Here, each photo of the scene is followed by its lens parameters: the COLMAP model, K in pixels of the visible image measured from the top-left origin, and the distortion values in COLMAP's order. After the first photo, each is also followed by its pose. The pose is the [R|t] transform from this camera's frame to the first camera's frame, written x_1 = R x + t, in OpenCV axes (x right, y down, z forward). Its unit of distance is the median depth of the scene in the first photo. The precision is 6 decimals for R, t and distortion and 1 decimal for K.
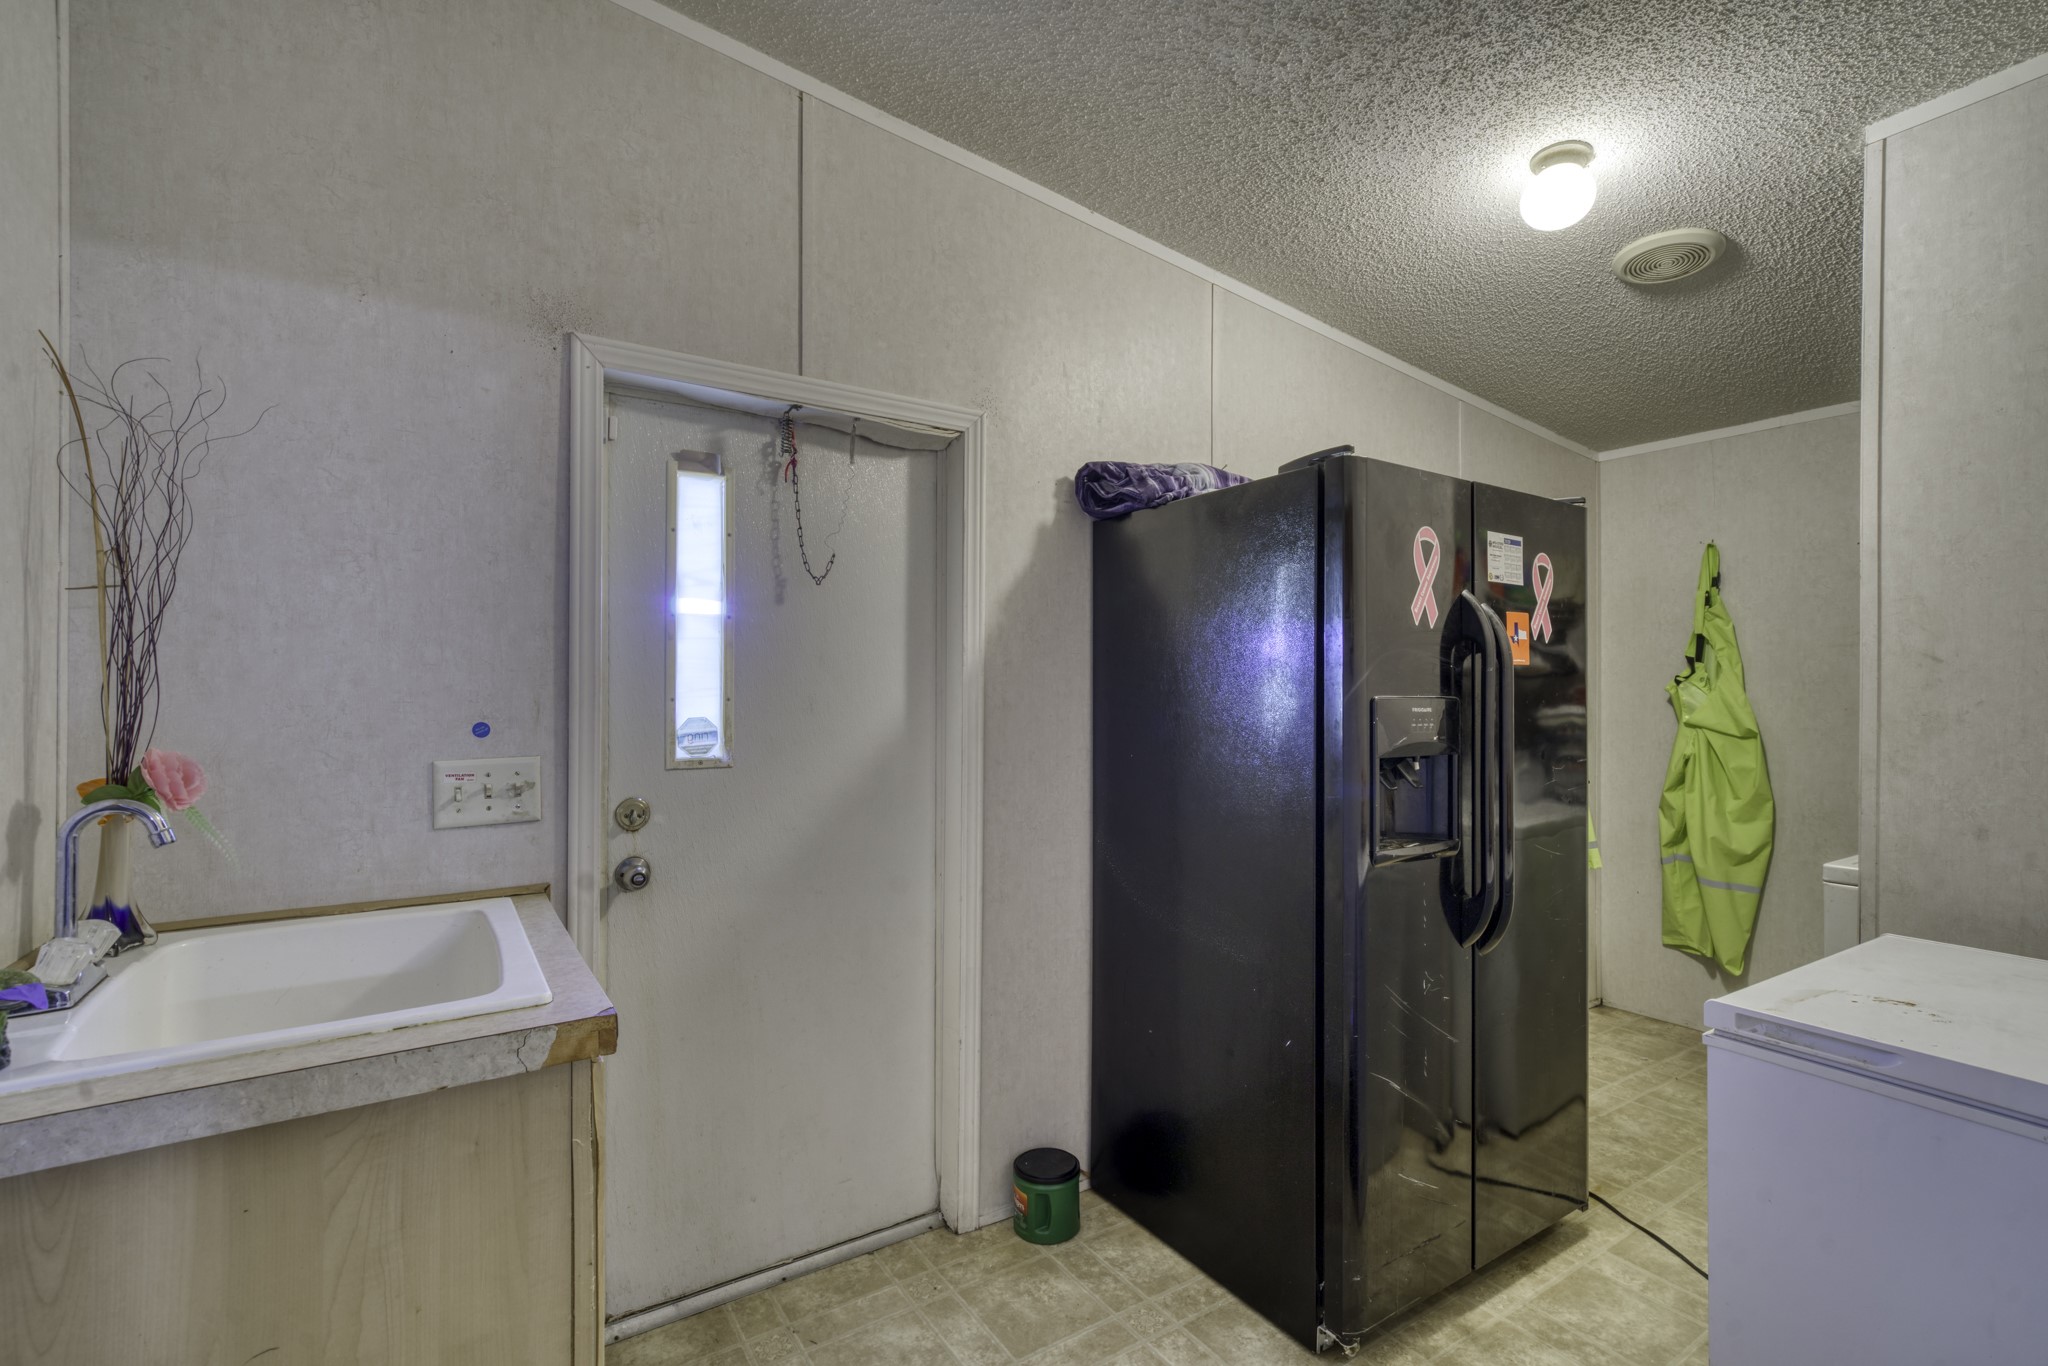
lens RADIAL K [[895.3, 0, 1023.4], [0, 895.3, 683.5], [0, 0, 1]] dist [0.004519, 0.000335]
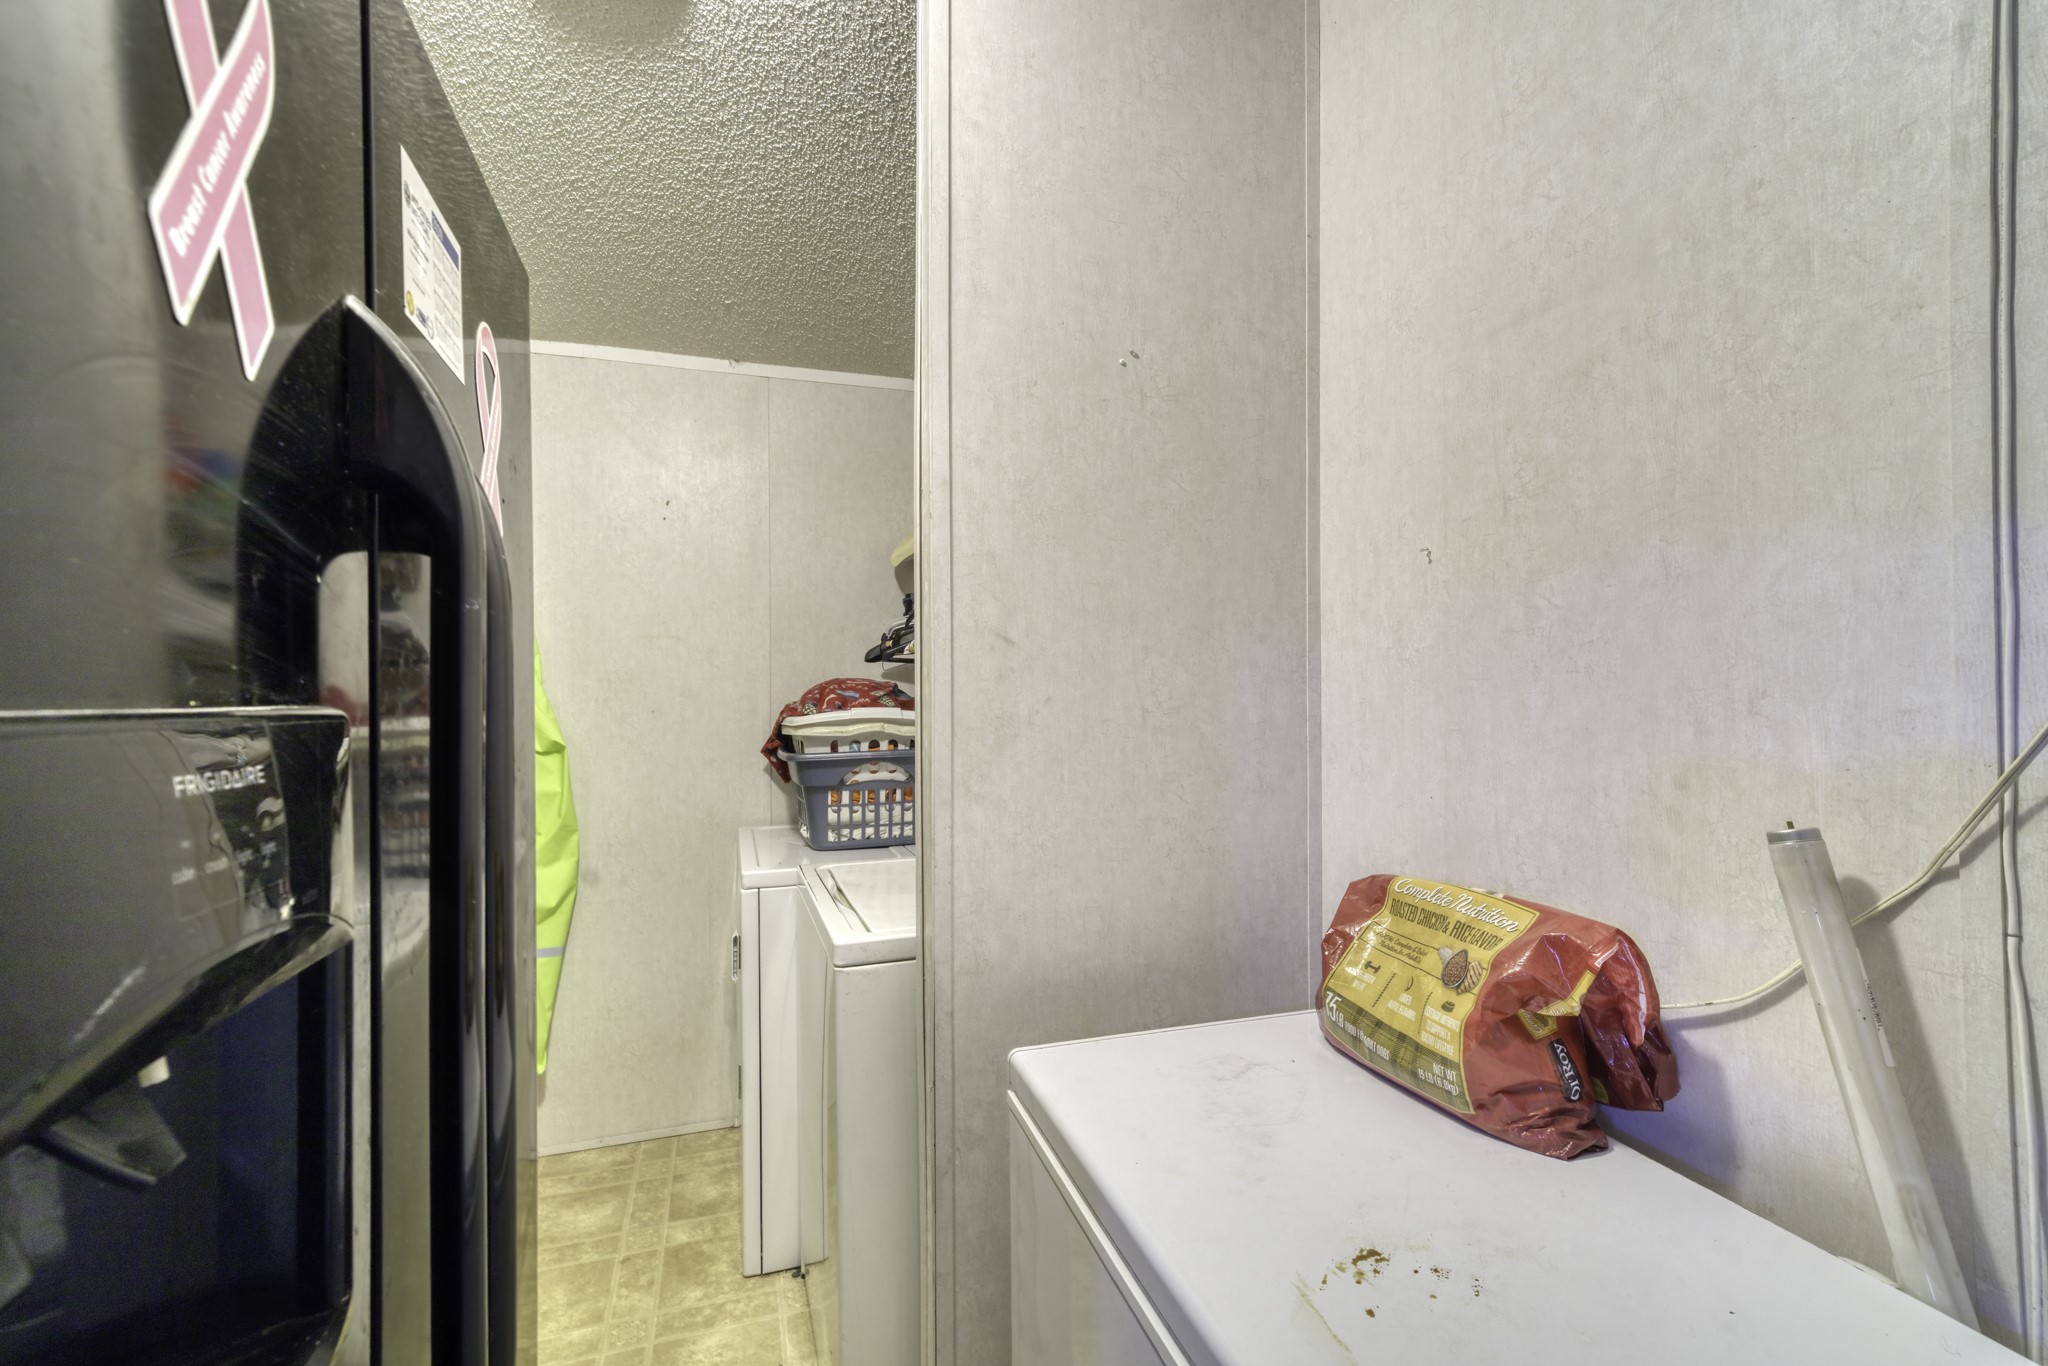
lens RADIAL K [[895.3, 0, 1026.8], [0, 895.3, 685.1], [0, 0, 1]] dist [0.004519, 0.000335]
pose [[0.235677, 0.001545, 0.971830, 0.302143], [0.002424, 0.999995, -0.002178, 0.010222], [-0.971829, 0.002869, 0.235672, 0.791633]]
